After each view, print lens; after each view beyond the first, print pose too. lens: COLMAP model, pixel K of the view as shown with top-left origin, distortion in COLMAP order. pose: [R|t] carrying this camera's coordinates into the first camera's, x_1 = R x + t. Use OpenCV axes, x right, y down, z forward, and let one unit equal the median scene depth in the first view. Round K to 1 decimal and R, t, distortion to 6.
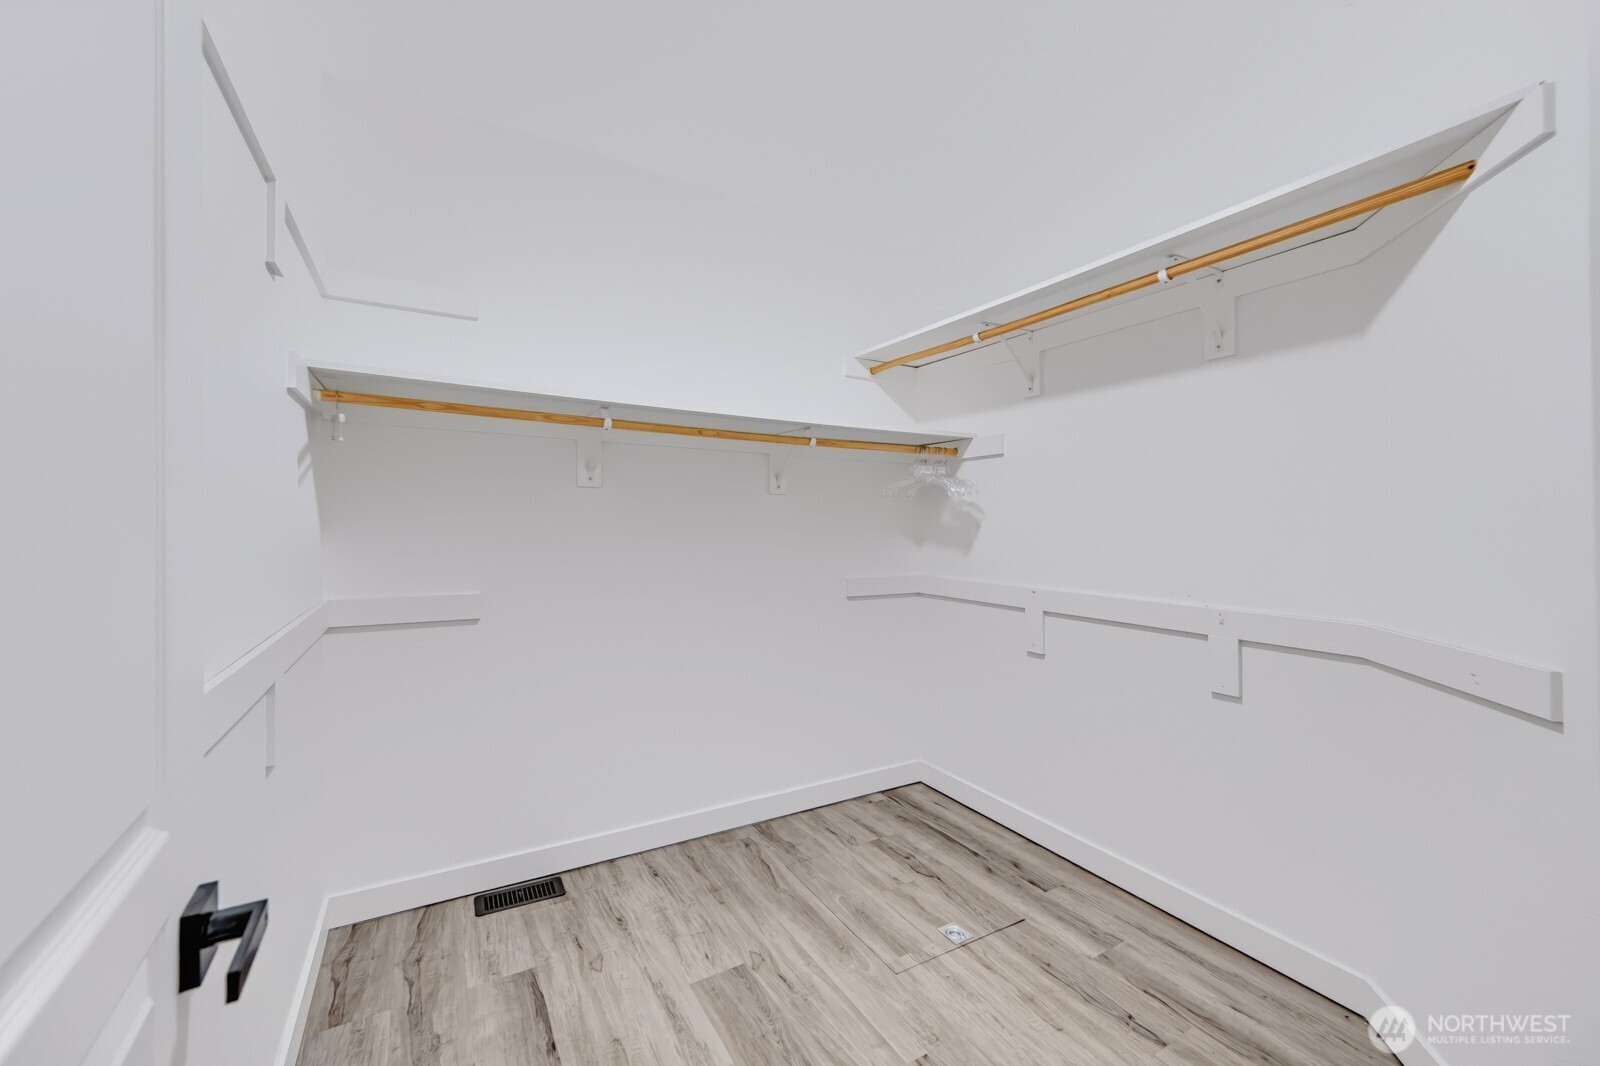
lens RADIAL K [[636.3, 0, 803.5], [0, 636.3, 523.2], [0, 0, 1]] dist [0.000292, 0.000010]
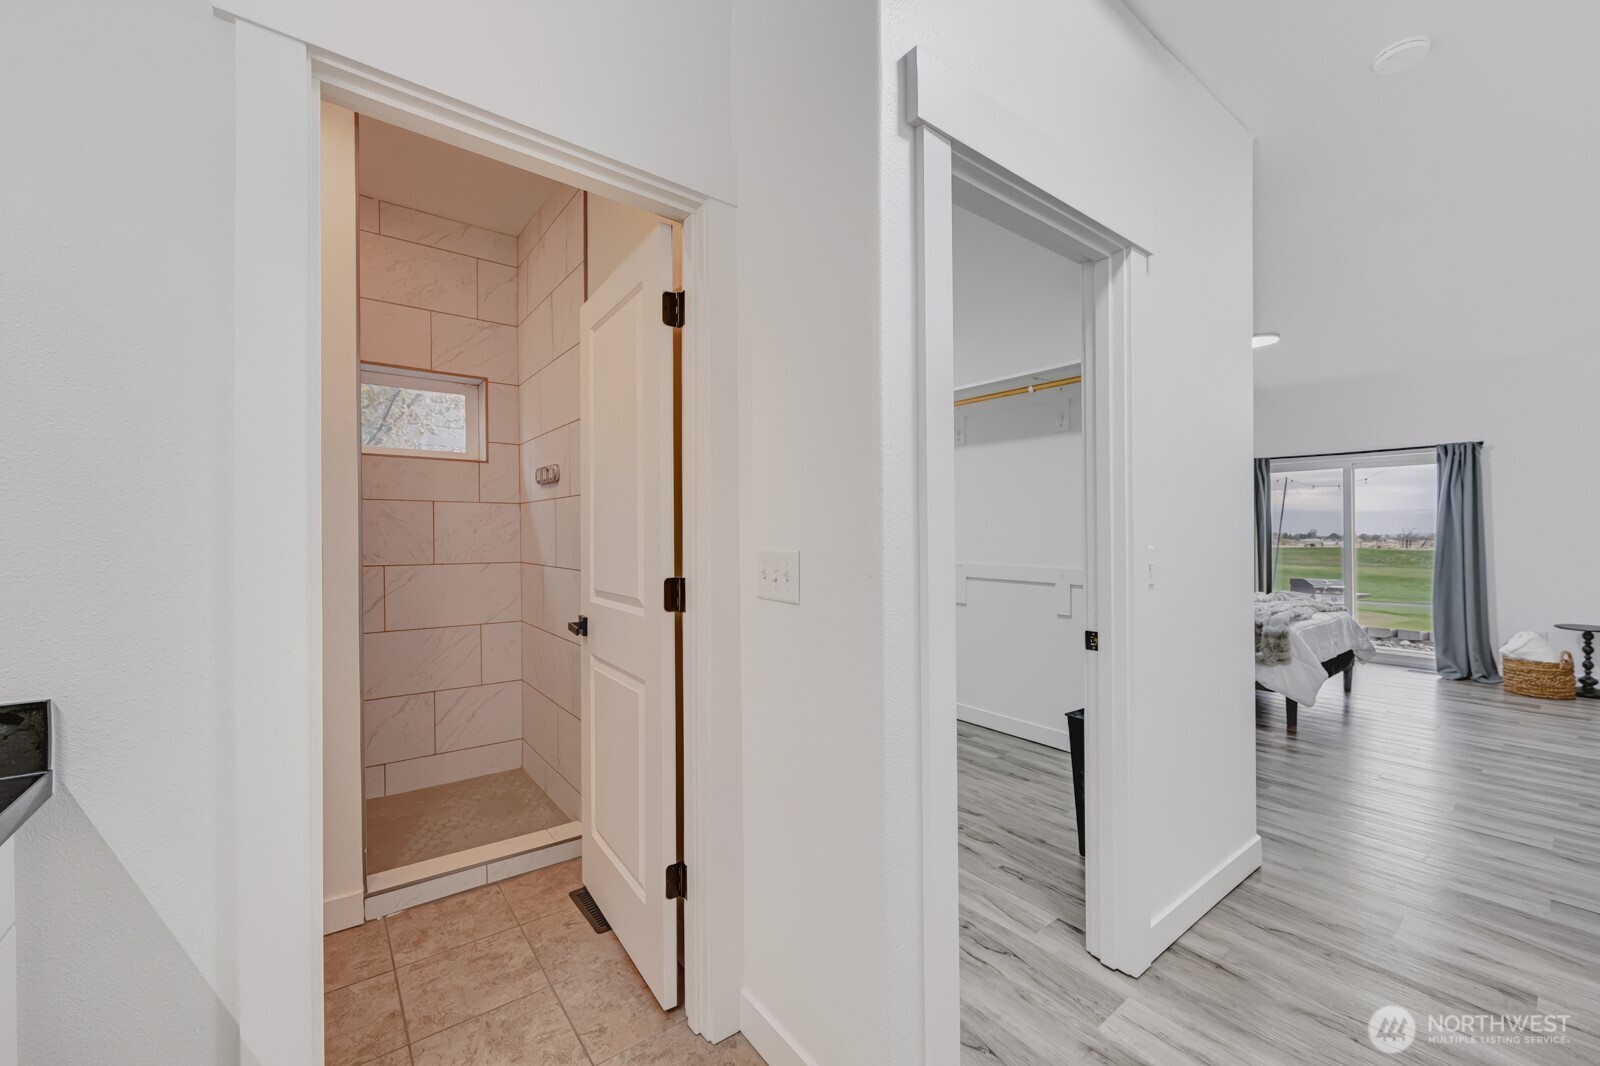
lens RADIAL K [[636.3, 0, 795.5], [0, 636.3, 533.6], [0, 0, 1]] dist [0.000292, 0.000010]
pose [[0.992191, 0.000103, 0.124725, -0.337500], [-0.001052, 0.999971, 0.007542, 0.022034], [-0.124721, -0.007615, 0.992163, -0.731987]]
